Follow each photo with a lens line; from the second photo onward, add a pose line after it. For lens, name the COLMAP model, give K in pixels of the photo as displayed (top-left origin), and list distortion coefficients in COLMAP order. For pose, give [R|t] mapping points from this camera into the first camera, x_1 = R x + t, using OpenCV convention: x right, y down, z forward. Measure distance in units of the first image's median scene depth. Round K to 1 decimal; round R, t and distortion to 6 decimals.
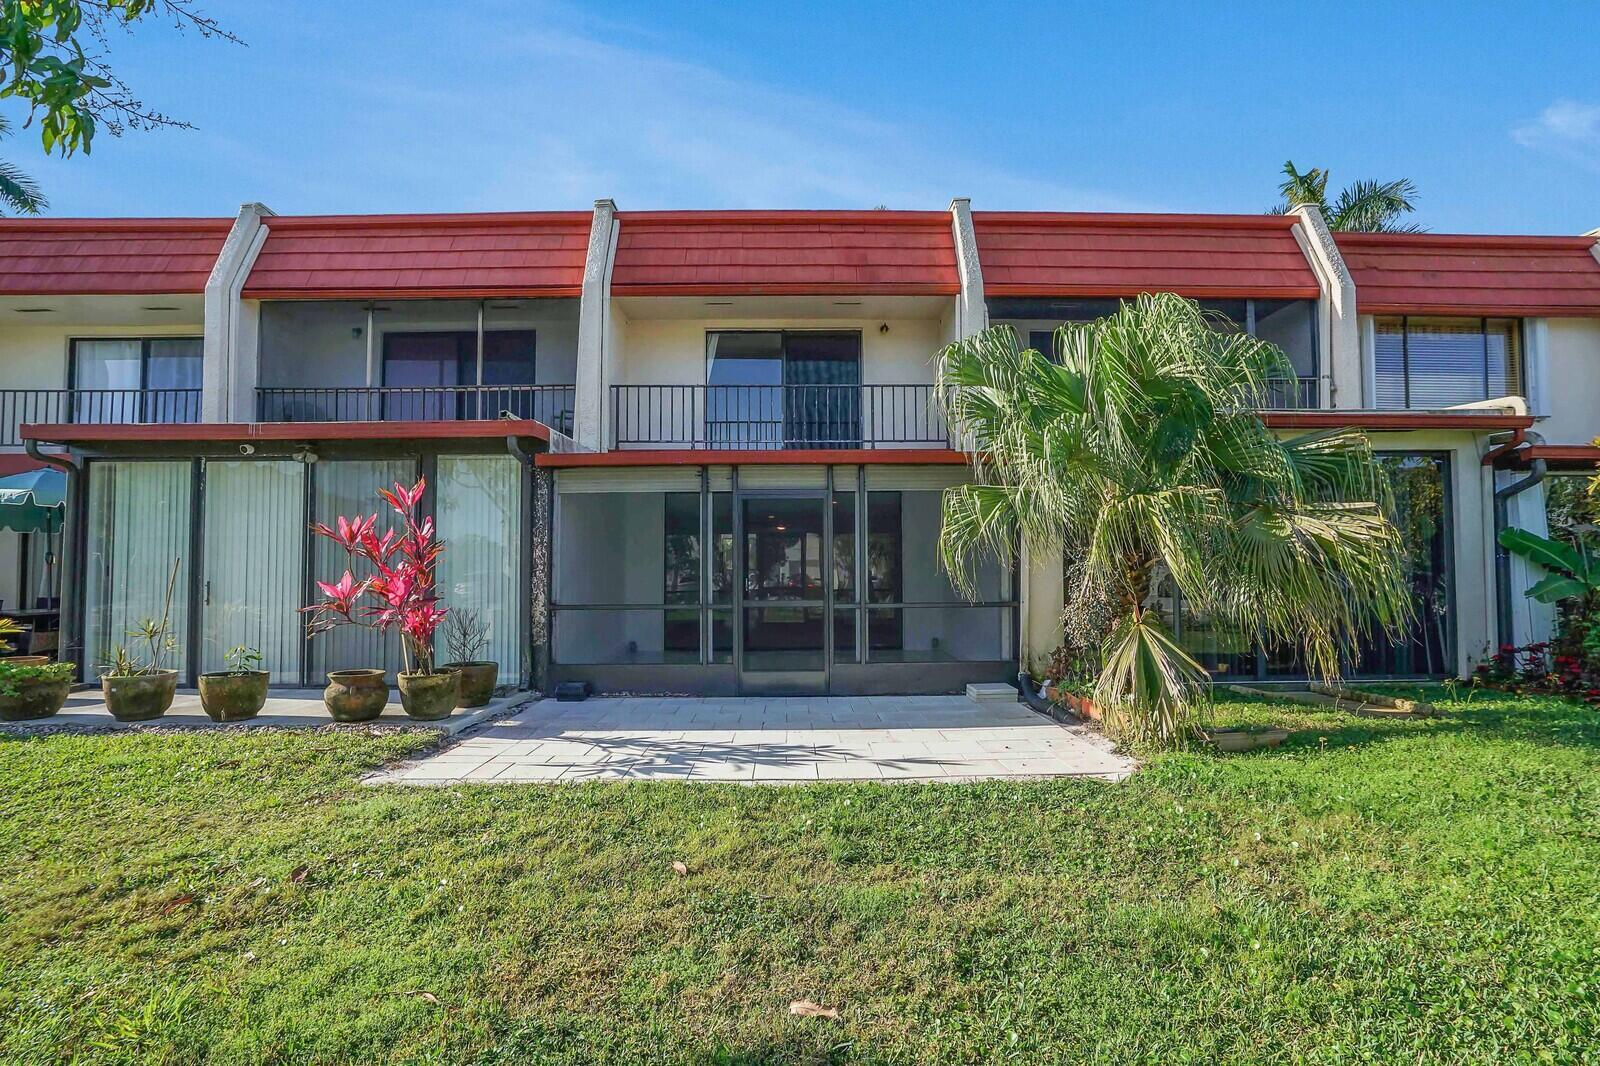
lens RADIAL K [[782.1, 0, 794.0], [0, 782.1, 539.1], [0, 0, 1]] dist [-0.061977, 0.026428]
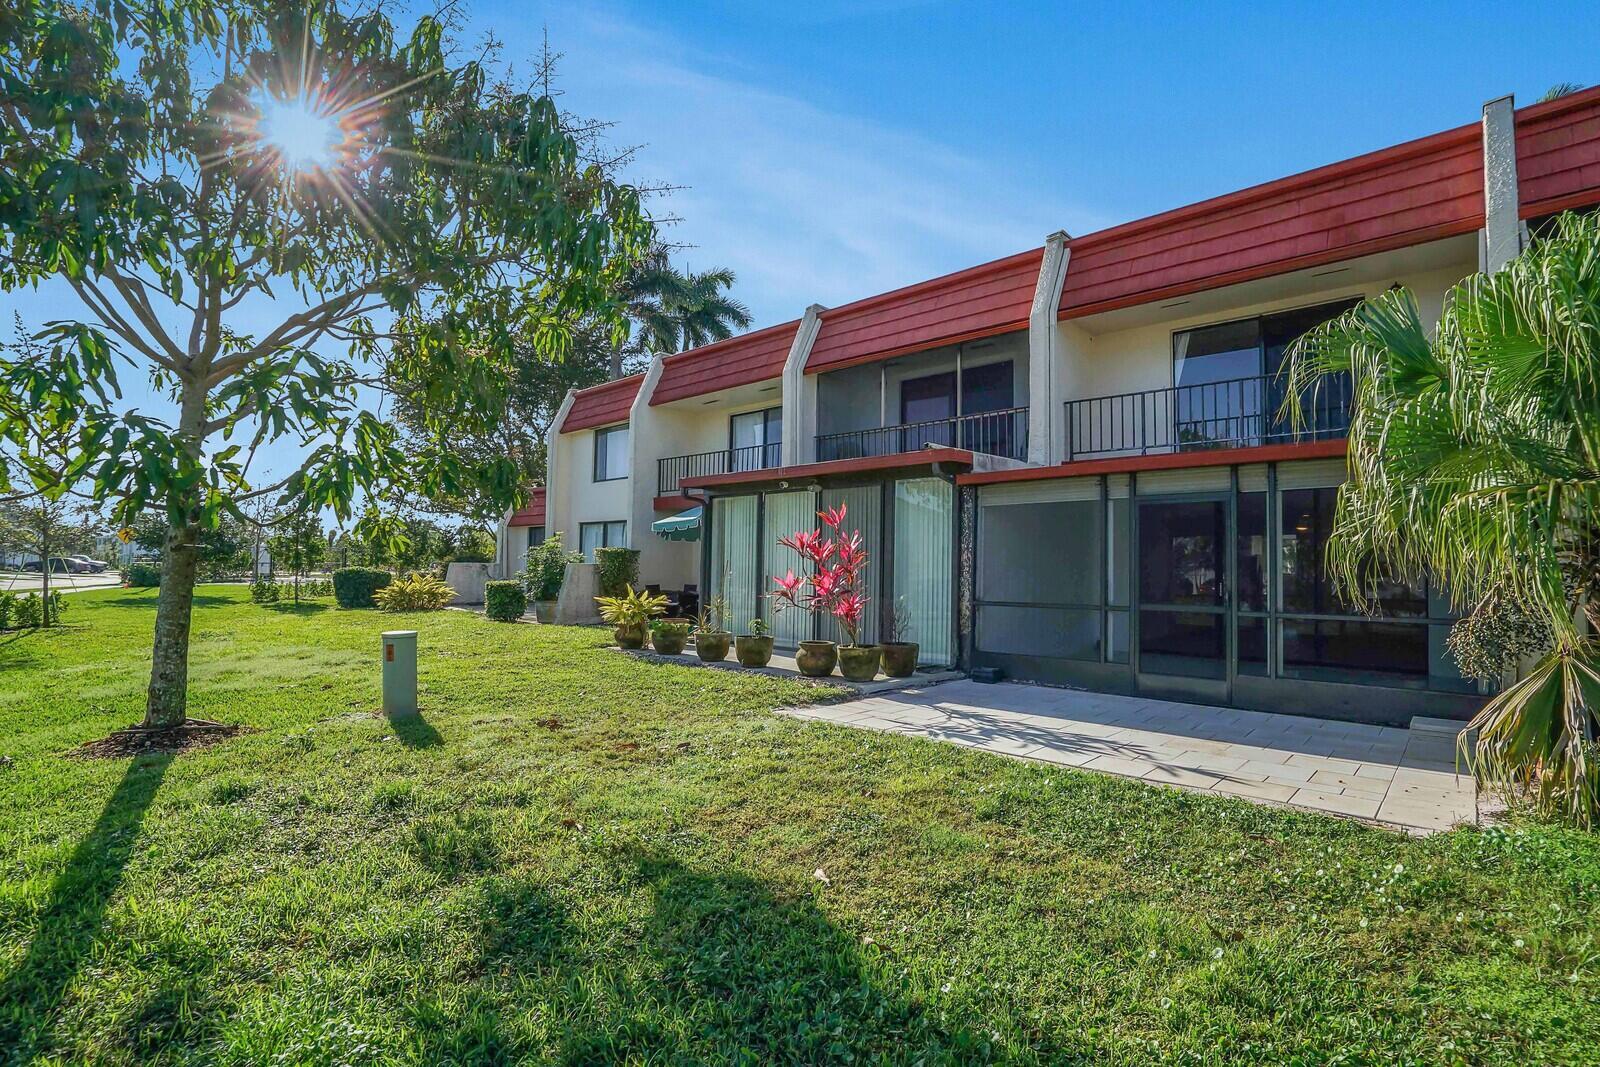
lens RADIAL K [[748.9, 0, 795.3], [0, 748.9, 539.9], [0, 0, 1]] dist [-0.065322, 0.027995]
pose [[0.722702, -0.011748, -0.691060, 0.222516], [0.010448, 0.999927, -0.006073, -0.003389], [0.691081, -0.002831, 0.722772, -0.010636]]
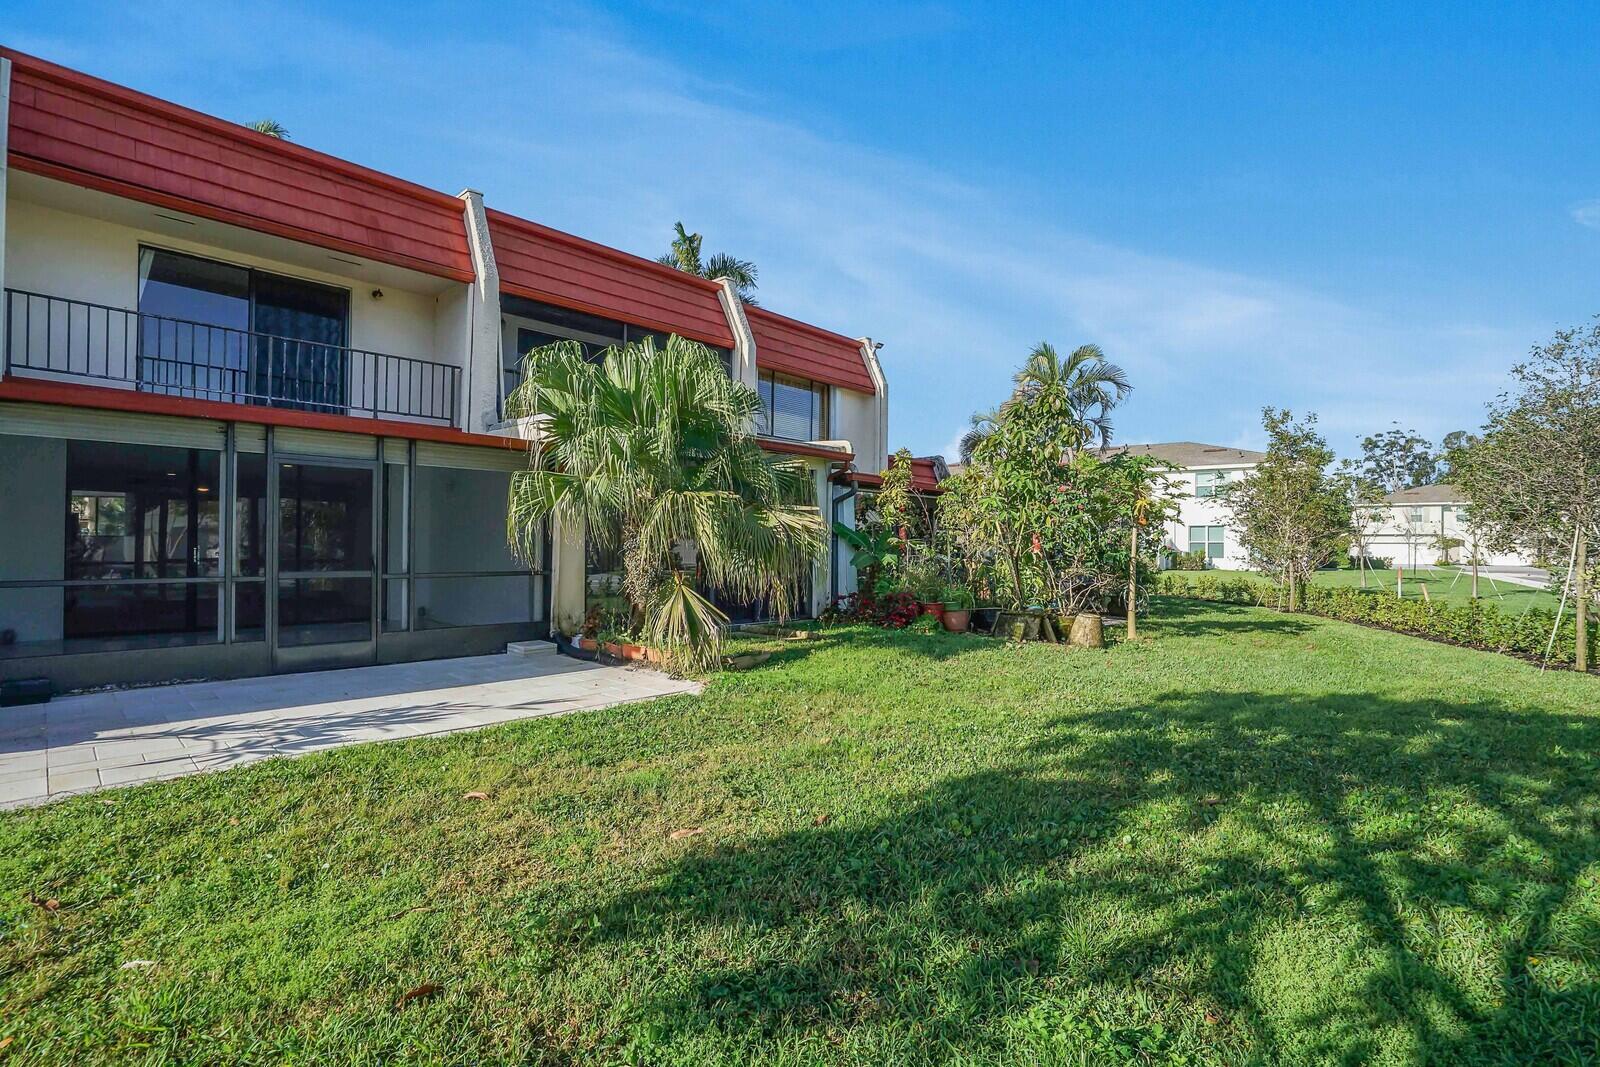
lens RADIAL K [[748.9, 0, 795.3], [0, 748.9, 539.9], [0, 0, 1]] dist [-0.065322, 0.027995]
pose [[0.697194, 0.016605, 0.716690, -0.206768], [-0.042133, 0.998953, 0.017843, -0.000998], [-0.715643, -0.042636, 0.697164, -0.036086]]
